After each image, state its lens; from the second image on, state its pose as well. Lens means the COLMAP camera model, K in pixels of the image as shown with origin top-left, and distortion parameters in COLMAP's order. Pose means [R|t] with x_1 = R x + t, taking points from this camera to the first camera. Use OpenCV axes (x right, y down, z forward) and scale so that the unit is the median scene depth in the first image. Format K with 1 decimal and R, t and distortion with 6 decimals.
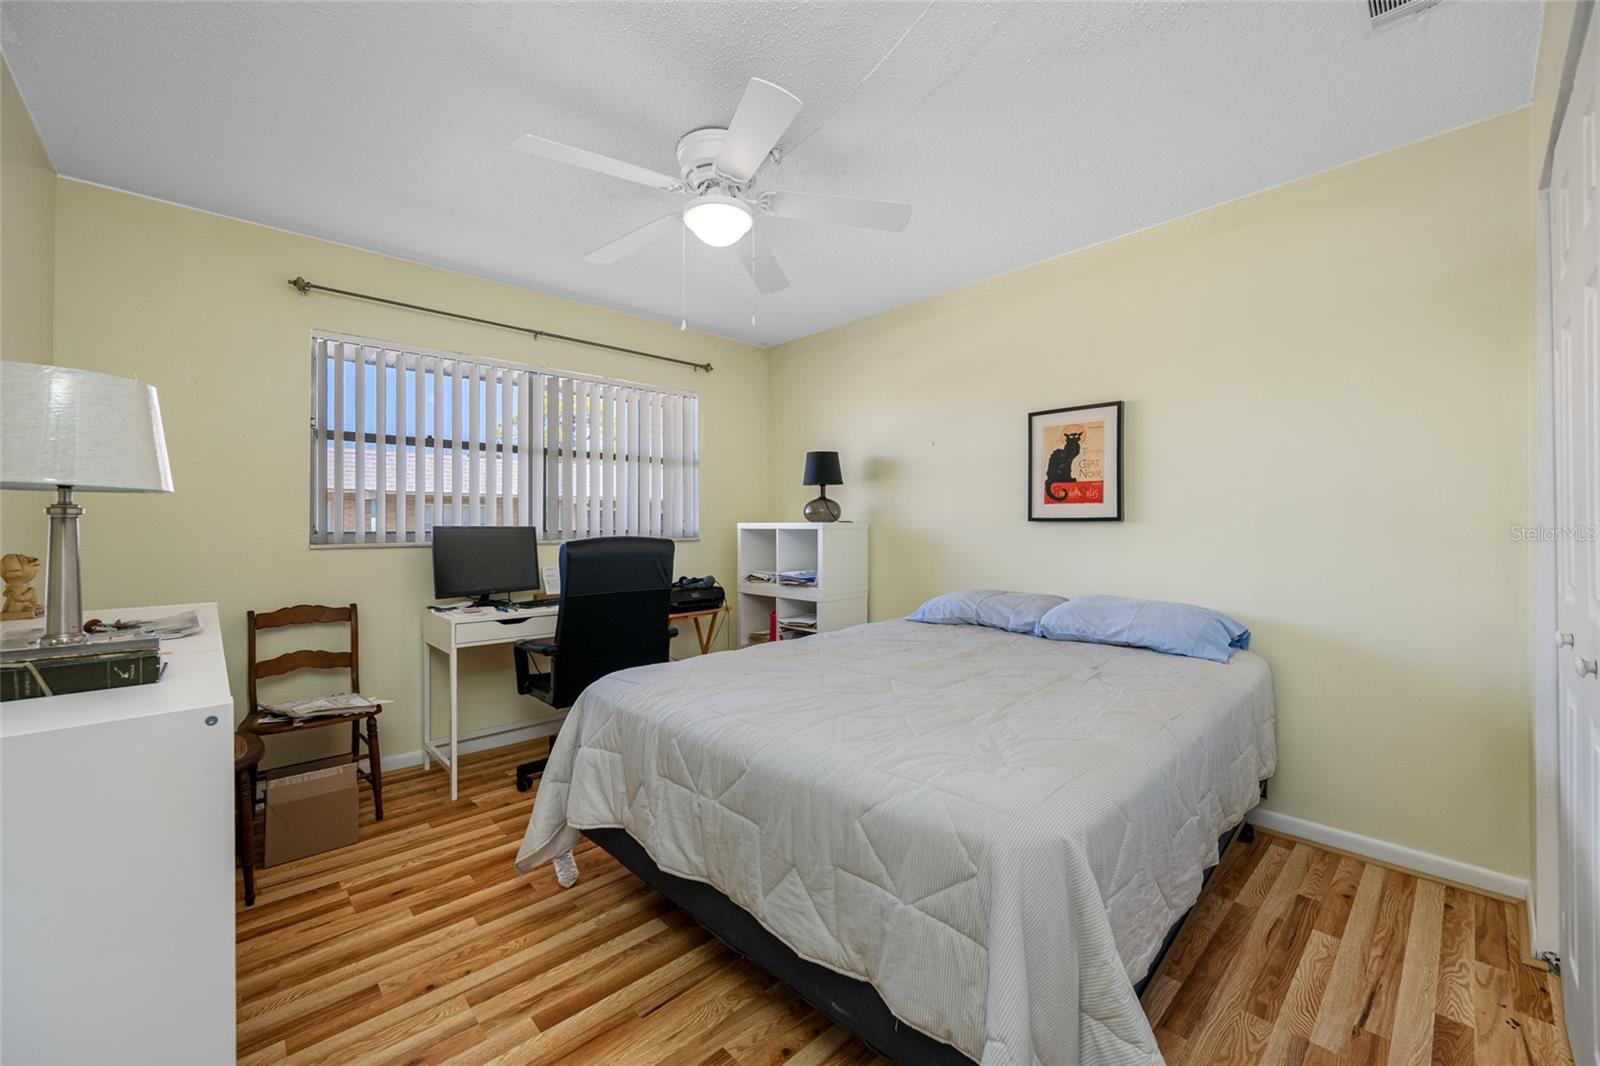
lens RADIAL K [[637.8, 0, 801.8], [0, 637.8, 527.0], [0, 0, 1]] dist [-0.004369, 0.000355]
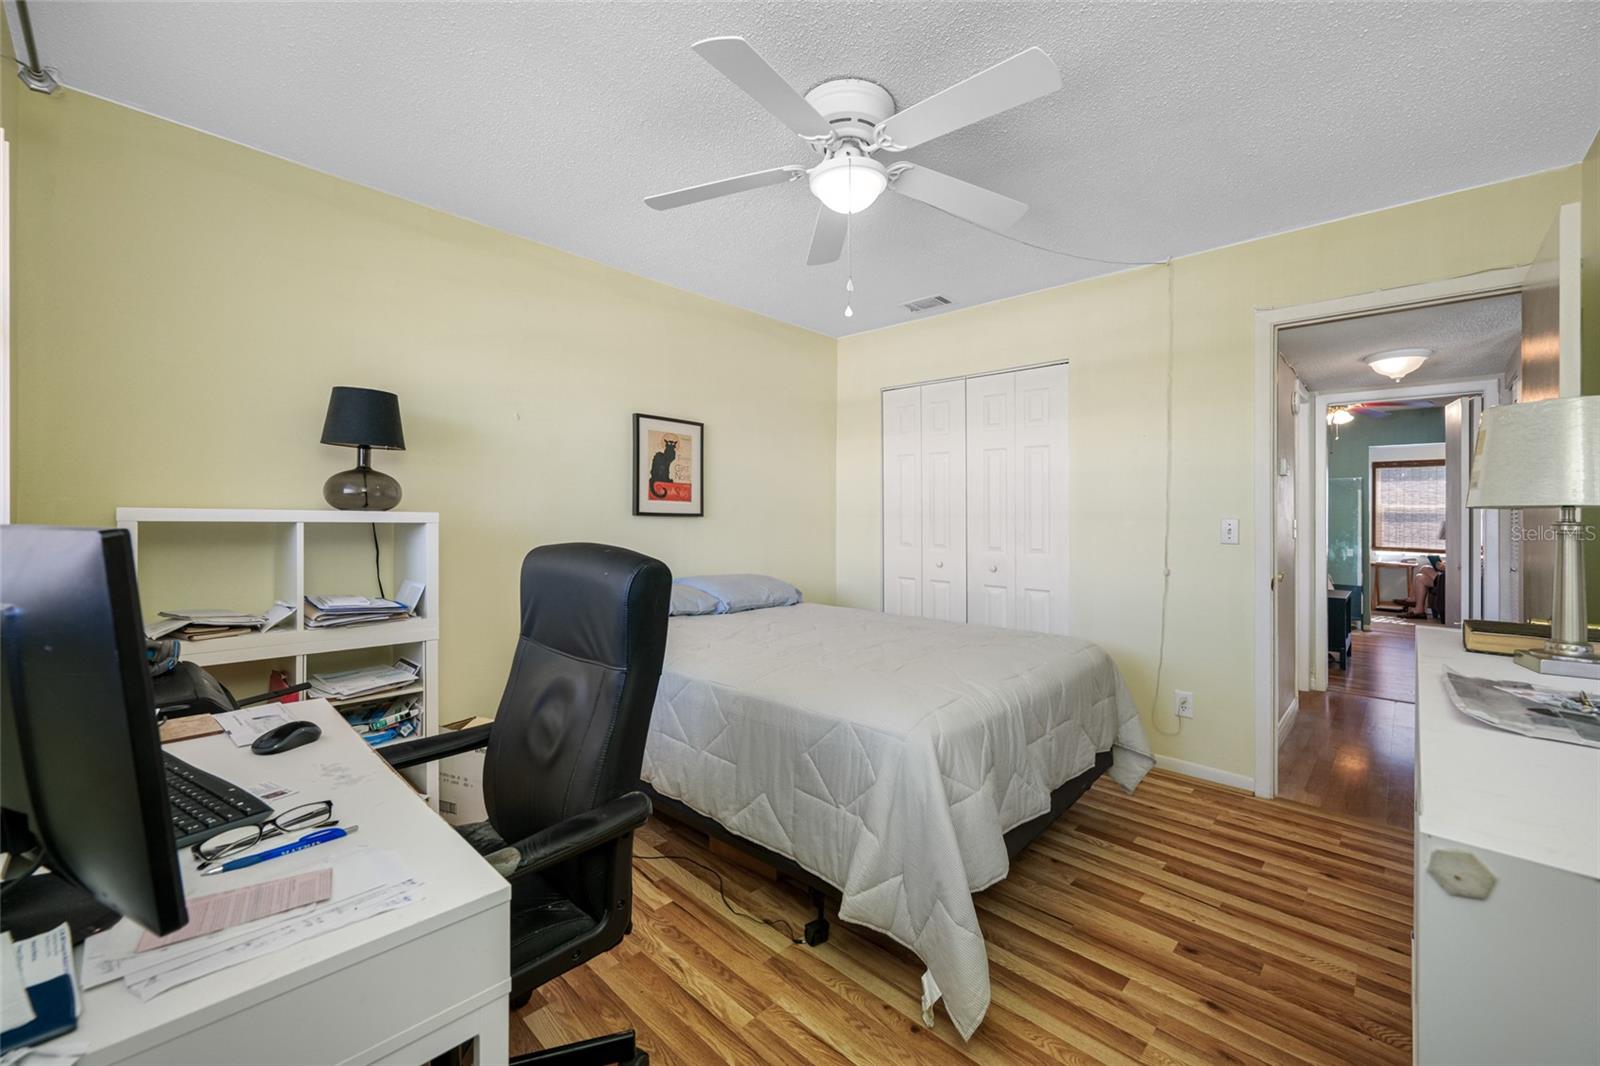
lens RADIAL K [[637.8, 0, 792.9], [0, 637.8, 525.1], [0, 0, 1]] dist [-0.004369, 0.000355]
pose [[-0.044945, -0.013109, 0.998903, -0.762140], [-0.016462, 0.999788, 0.012380, -0.010911], [-0.998854, -0.015888, -0.045151, 0.841637]]
